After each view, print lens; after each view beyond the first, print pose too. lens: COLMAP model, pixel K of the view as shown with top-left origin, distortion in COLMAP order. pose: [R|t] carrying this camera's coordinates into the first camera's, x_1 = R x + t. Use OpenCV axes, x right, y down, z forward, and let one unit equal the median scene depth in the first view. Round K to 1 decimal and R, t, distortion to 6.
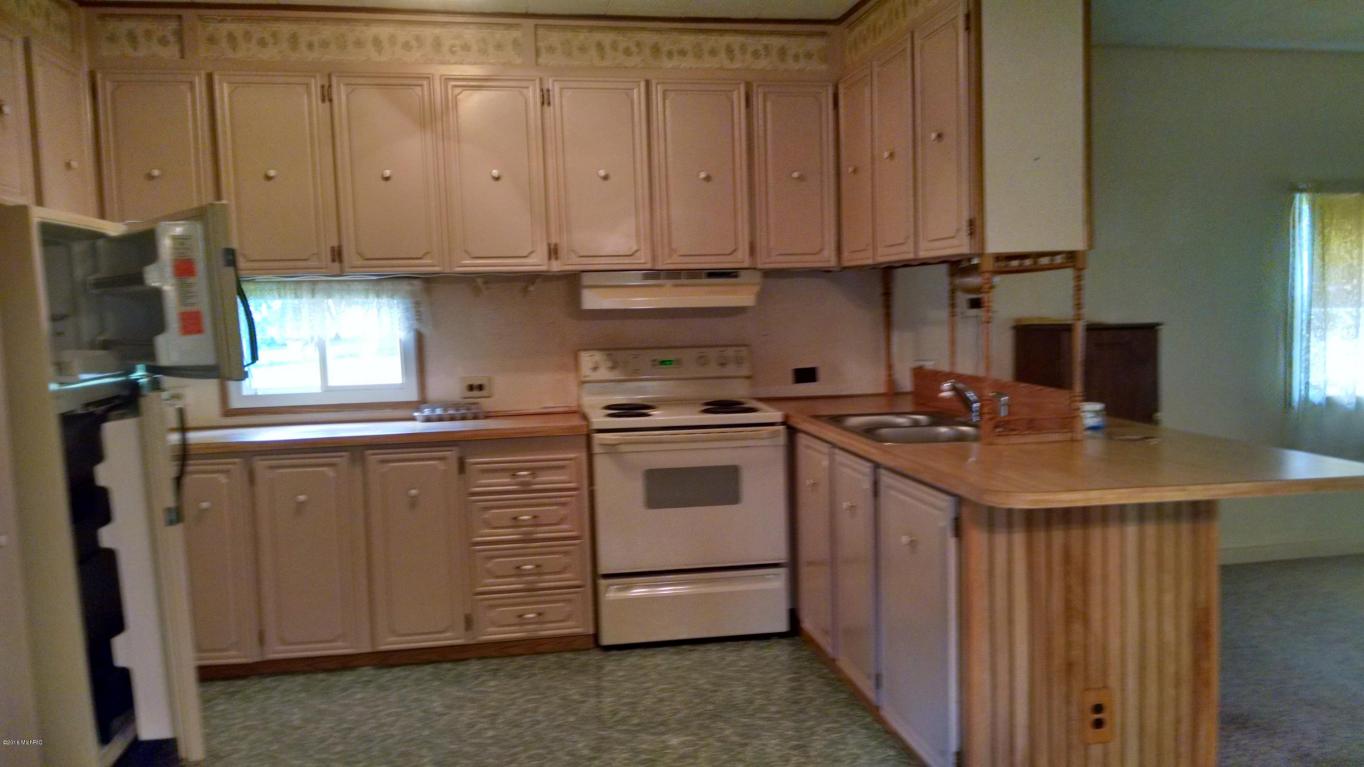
lens RADIAL K [[1019.0, 0, 693.5], [0, 1019.0, 385.2], [0, 0, 1]] dist [0.016426, -0.057872]
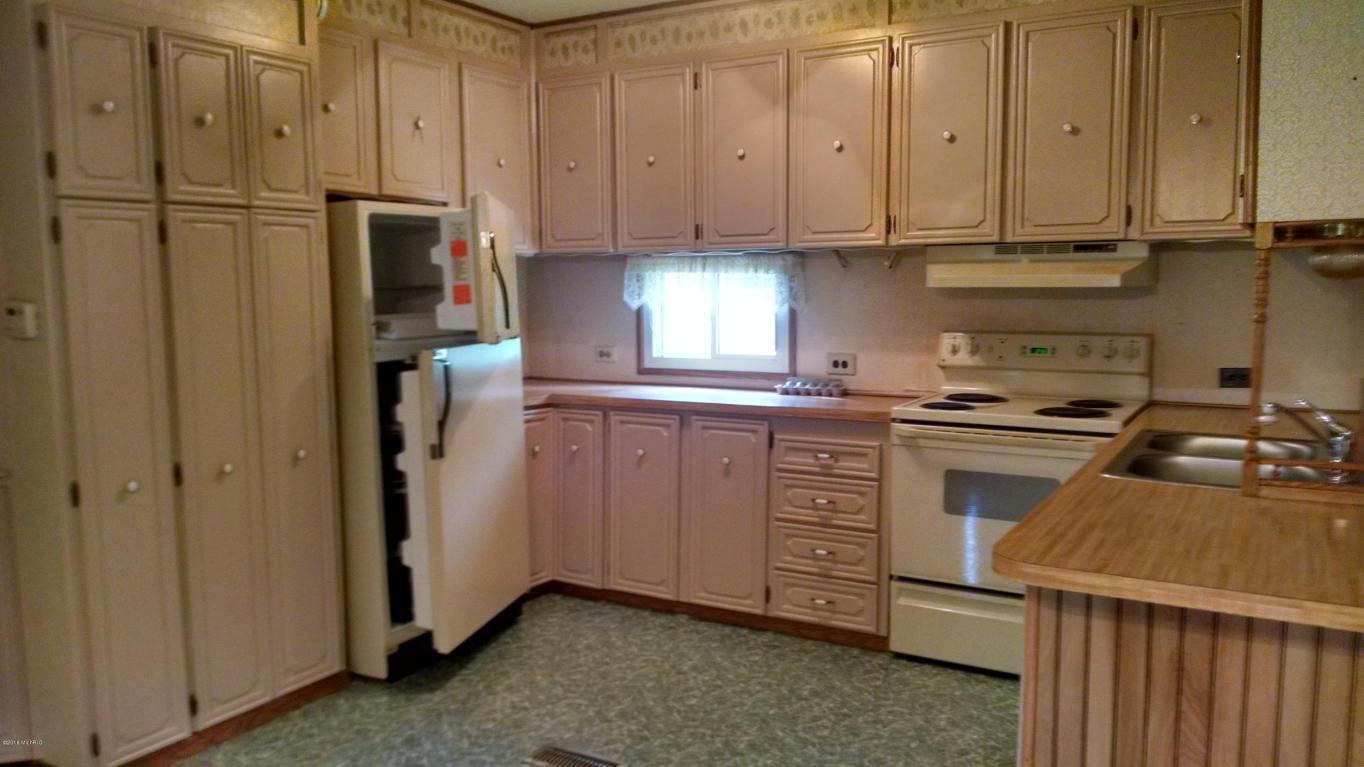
lens RADIAL K [[1019.0, 0, 688.2], [0, 1019.0, 389.8], [0, 0, 1]] dist [0.016426, -0.057872]
pose [[0.763770, 0.084444, -0.639941, 0.345128], [-0.060337, 0.996405, 0.059468, -0.025681], [0.642662, -0.006808, 0.766120, 0.171855]]
